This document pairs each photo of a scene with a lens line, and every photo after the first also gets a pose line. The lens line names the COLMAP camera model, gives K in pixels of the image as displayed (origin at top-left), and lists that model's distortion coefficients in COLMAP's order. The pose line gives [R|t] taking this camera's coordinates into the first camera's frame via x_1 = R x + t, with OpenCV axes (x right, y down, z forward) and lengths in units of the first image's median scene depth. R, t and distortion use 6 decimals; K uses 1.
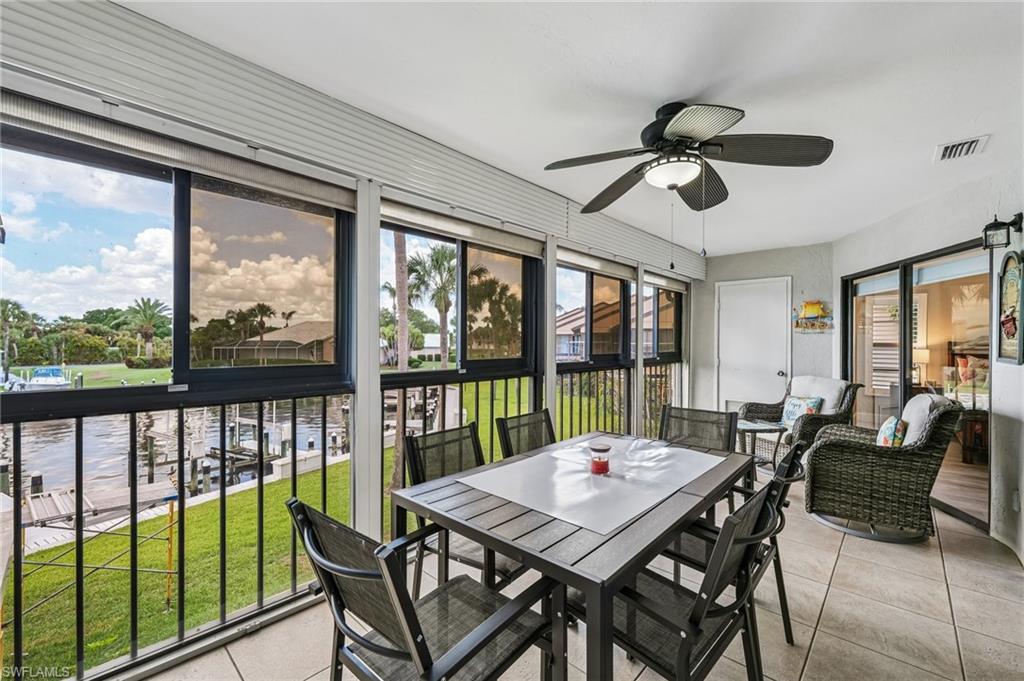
lens RADIAL K [[413.3, 0, 516.4], [0, 413.3, 342.2], [0, 0, 1]] dist [-0.004260, -0.000765]
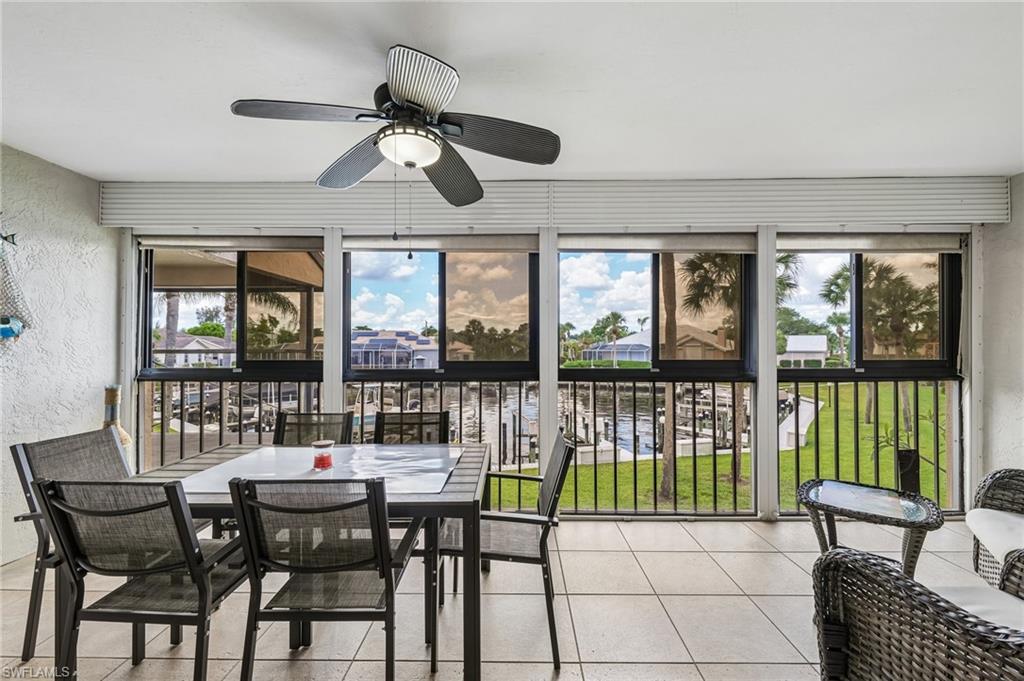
lens RADIAL K [[413.3, 0, 513.8], [0, 413.3, 336.3], [0, 0, 1]] dist [-0.004260, -0.000765]
pose [[0.688147, -0.016703, -0.725379, 0.033216], [0.003226, 0.999796, -0.019962, -0.001821], [0.725564, 0.011397, 0.688060, -0.400304]]
